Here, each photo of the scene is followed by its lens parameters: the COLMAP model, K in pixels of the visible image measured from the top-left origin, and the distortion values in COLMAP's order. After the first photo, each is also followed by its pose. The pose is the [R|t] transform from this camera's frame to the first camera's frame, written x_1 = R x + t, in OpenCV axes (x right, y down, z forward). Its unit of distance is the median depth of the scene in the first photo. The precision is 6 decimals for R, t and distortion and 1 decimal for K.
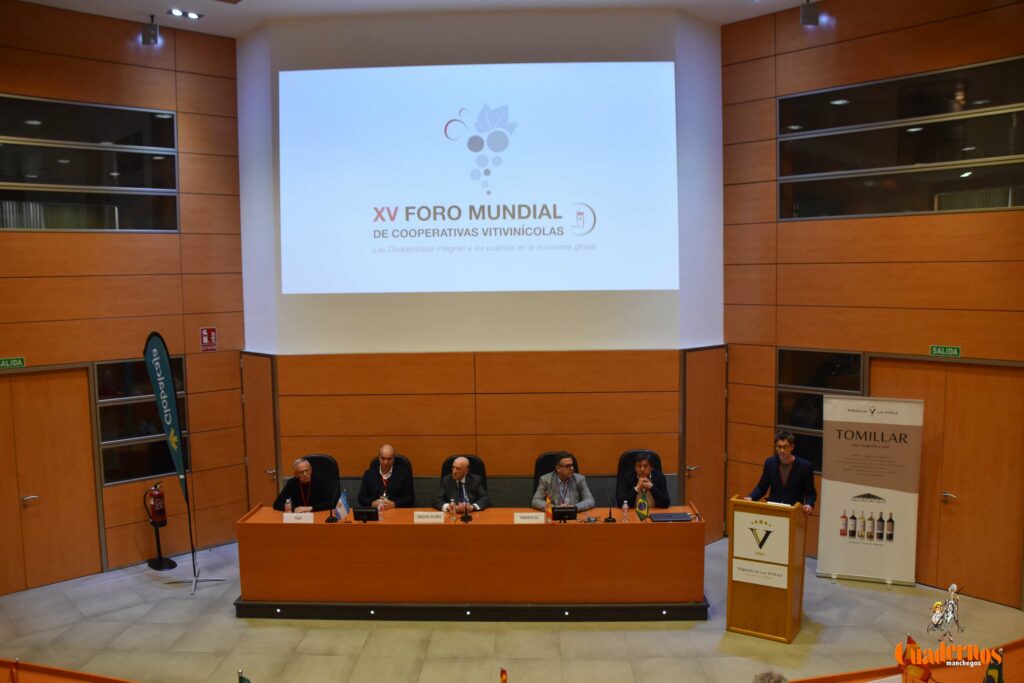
lens RADIAL K [[824.7, 0, 510.3], [0, 824.7, 346.9], [0, 0, 1]] dist [-0.155753, 0.128769]
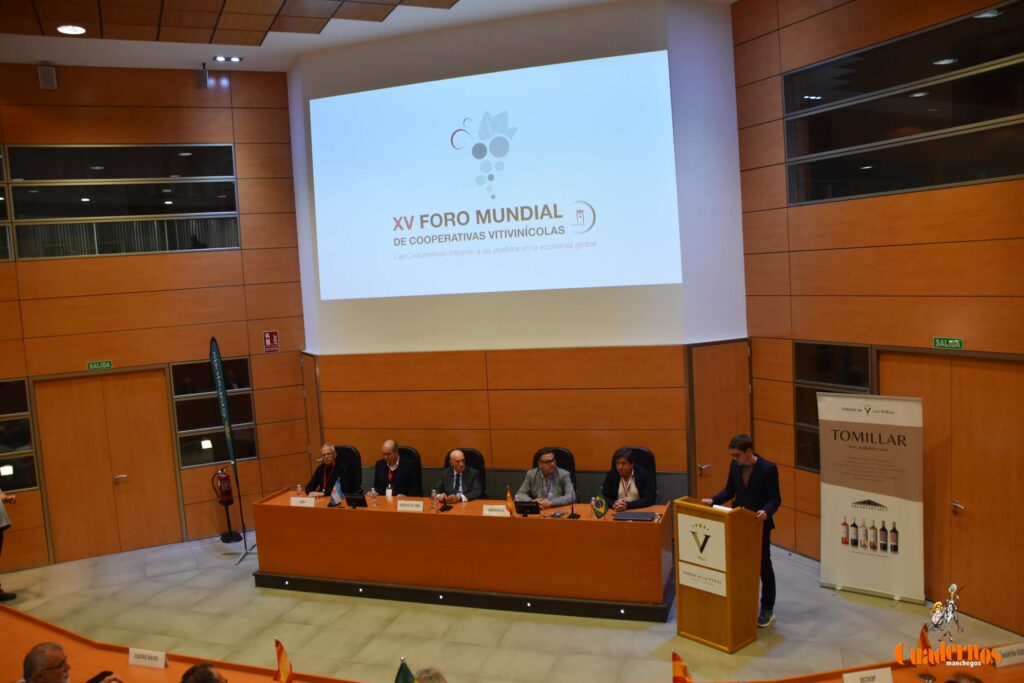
lens RADIAL K [[820.6, 0, 513.0], [0, 820.6, 344.4], [0, 0, 1]] dist [-0.153105, 0.121560]
pose [[0.957846, -0.015963, -0.286838, 0.297406], [0.019027, 0.999788, 0.007898, -0.008836], [0.286651, -0.013023, 0.957947, 0.012848]]
